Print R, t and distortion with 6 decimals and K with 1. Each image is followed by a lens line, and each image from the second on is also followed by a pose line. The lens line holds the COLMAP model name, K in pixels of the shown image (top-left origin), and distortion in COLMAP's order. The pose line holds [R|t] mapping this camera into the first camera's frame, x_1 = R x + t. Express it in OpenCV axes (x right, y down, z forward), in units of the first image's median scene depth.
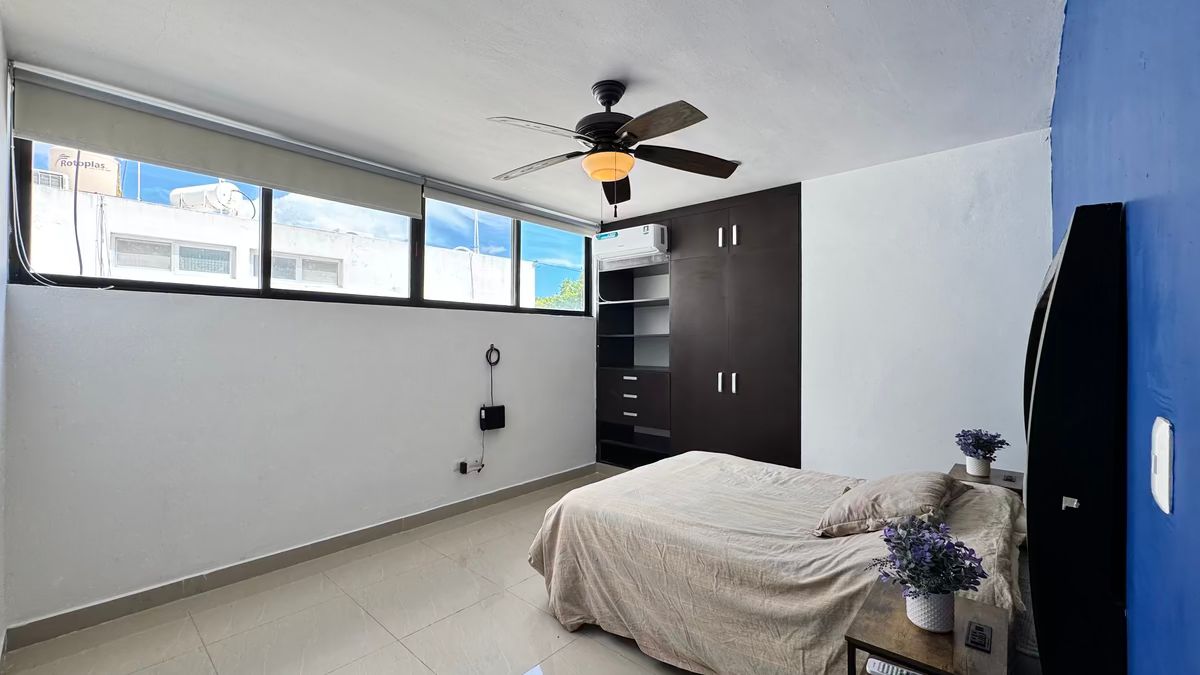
lens RADIAL K [[480.4, 0, 600.1], [0, 480.4, 336.2], [0, 0, 1]] dist [-0.001321, 0.000326]
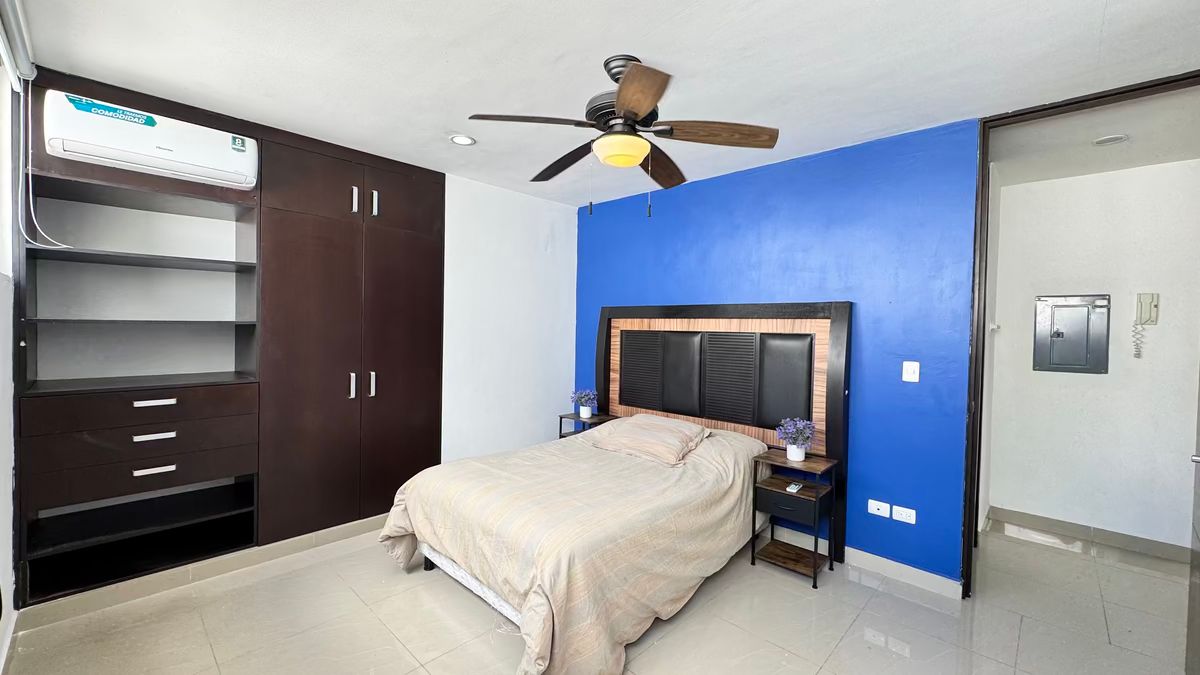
lens RADIAL K [[480.4, 0, 604.6], [0, 480.4, 335.6], [0, 0, 1]] dist [-0.001321, 0.000326]
pose [[0.028515, -0.016620, 0.999455, -0.596601], [-0.028476, 0.999442, 0.017433, -0.012753], [-0.999188, -0.028958, 0.028026, 0.657592]]
